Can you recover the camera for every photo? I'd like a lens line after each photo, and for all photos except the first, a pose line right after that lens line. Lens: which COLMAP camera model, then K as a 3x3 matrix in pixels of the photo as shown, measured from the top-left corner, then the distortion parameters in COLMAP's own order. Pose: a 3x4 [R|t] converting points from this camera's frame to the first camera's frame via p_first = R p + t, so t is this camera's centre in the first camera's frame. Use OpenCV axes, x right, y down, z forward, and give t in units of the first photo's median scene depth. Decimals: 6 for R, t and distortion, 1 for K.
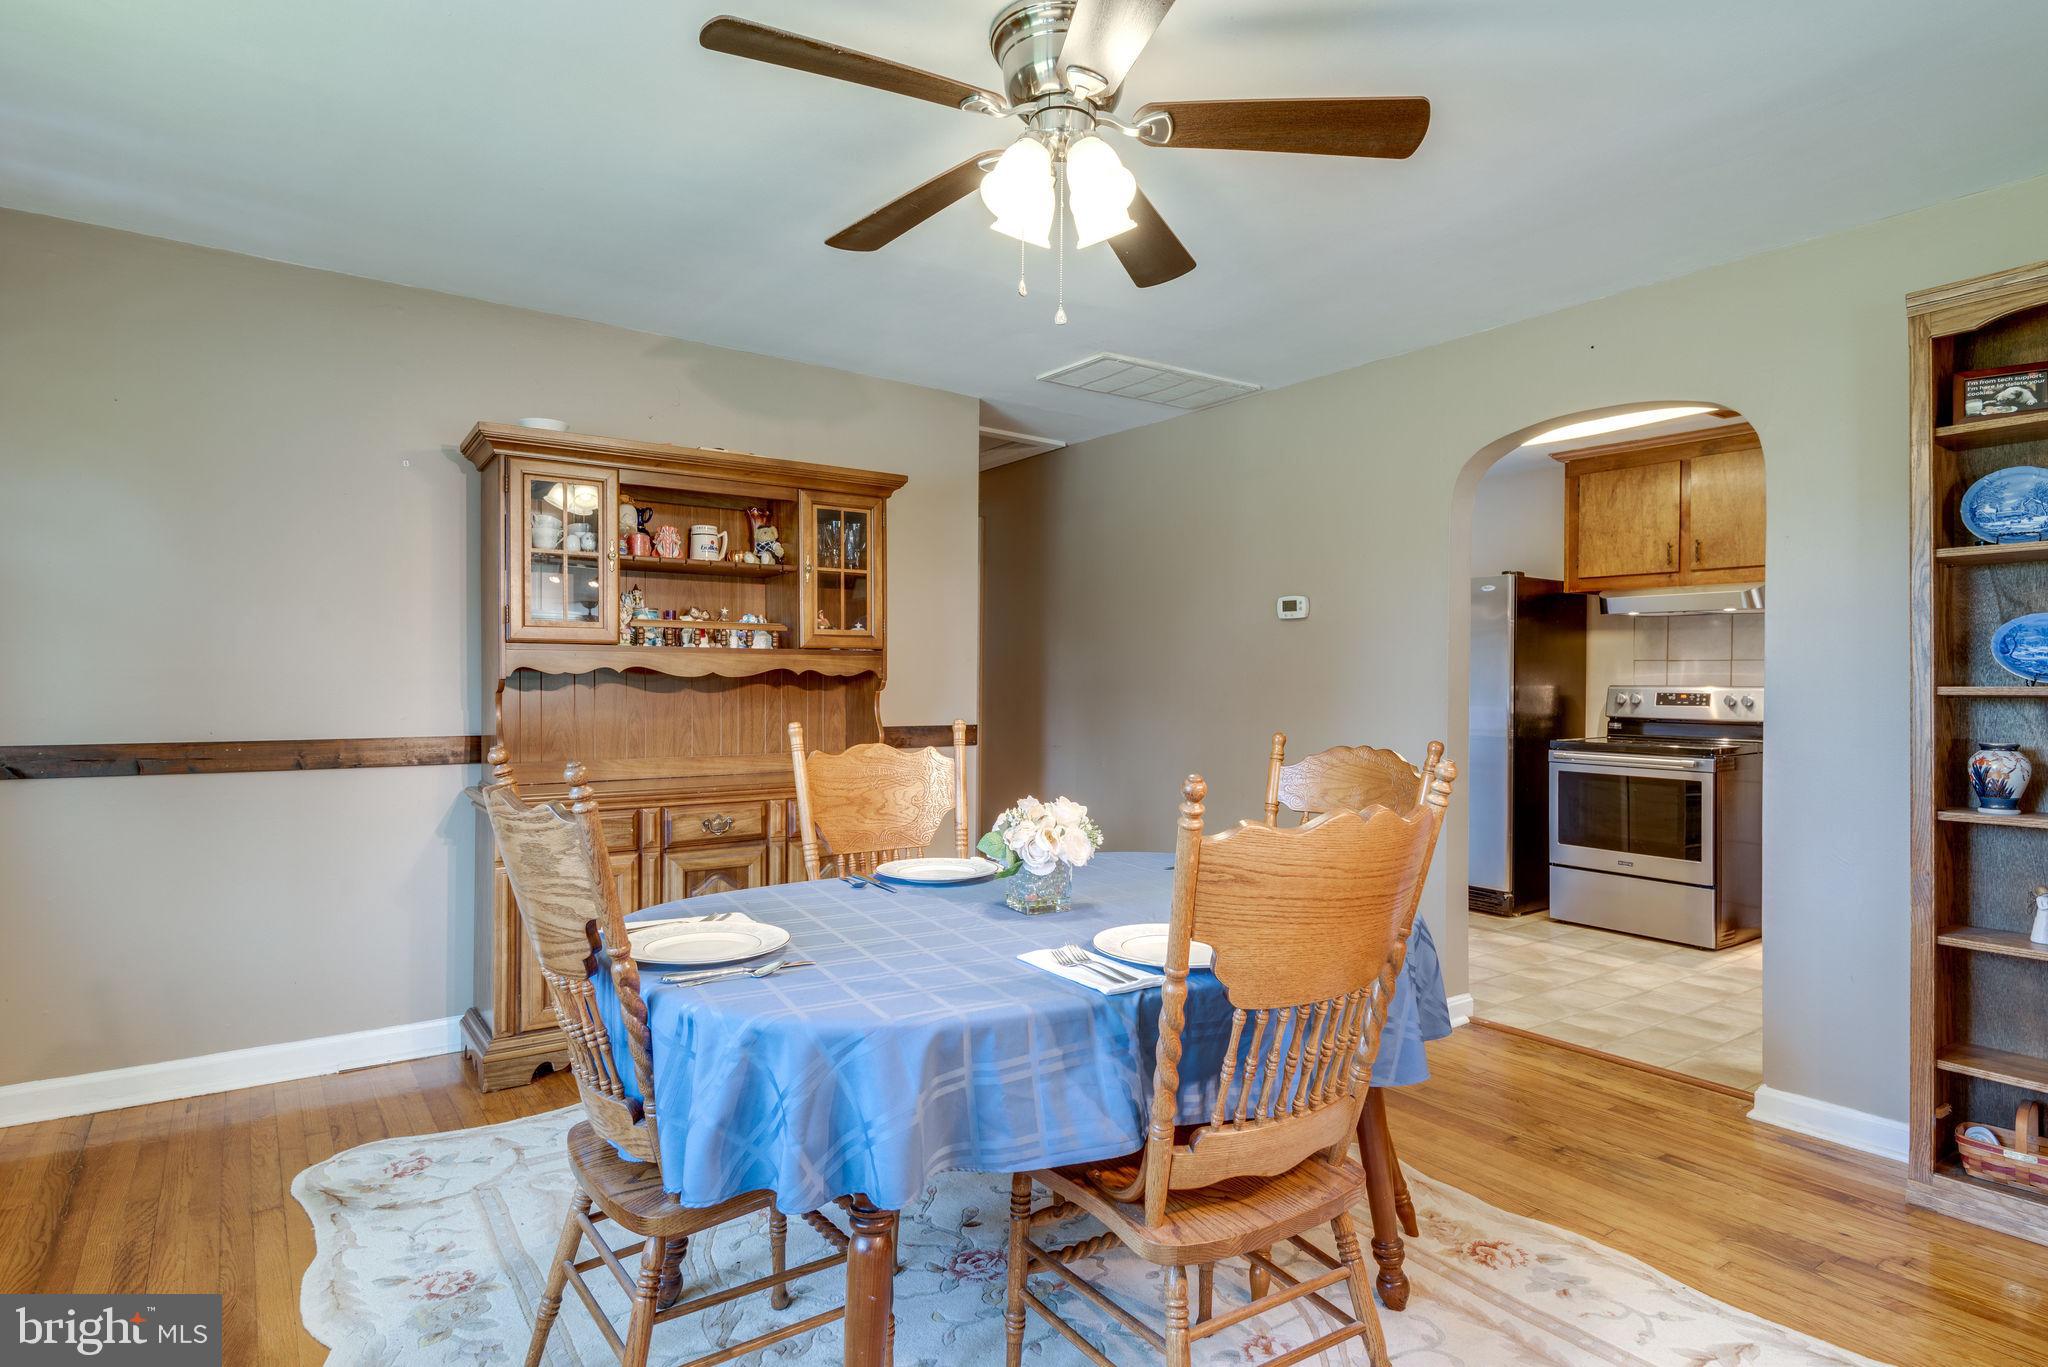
lens RADIAL K [[1093.8, 0, 1043.8], [0, 1093.8, 684.9], [0, 0, 1]] dist [0.012281, 0.000362]
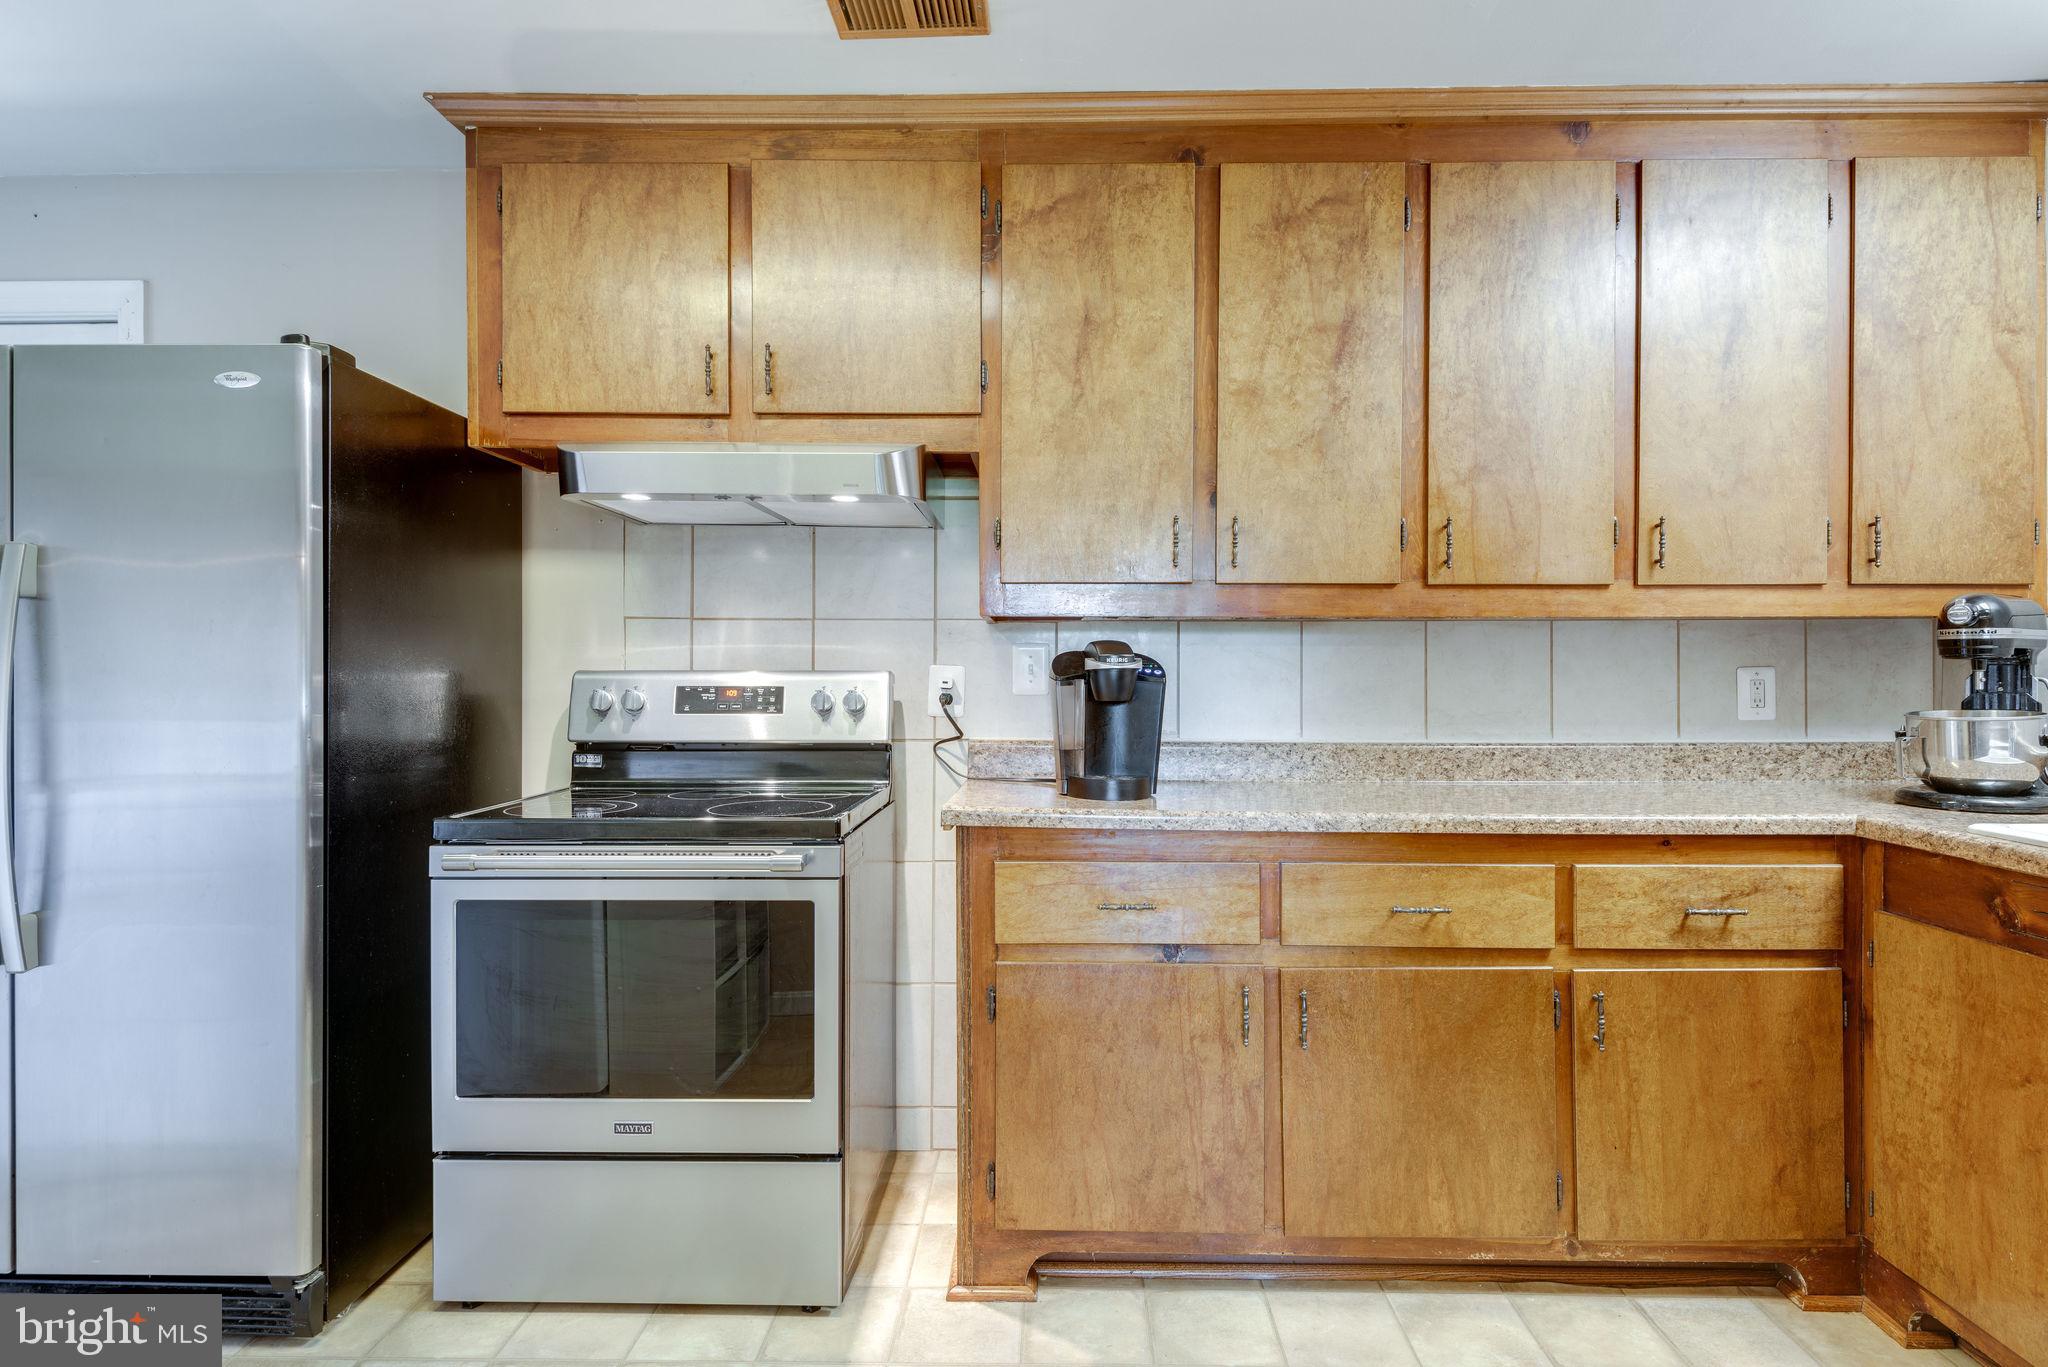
lens RADIAL K [[1093.8, 0, 1043.8], [0, 1093.8, 684.9], [0, 0, 1]] dist [0.012281, 0.000362]
pose [[0.607509, -0.007799, 0.794274, 0.291976], [0.007812, 0.999962, 0.003843, 0.006090], [-0.794274, 0.003870, 0.607547, 0.608795]]
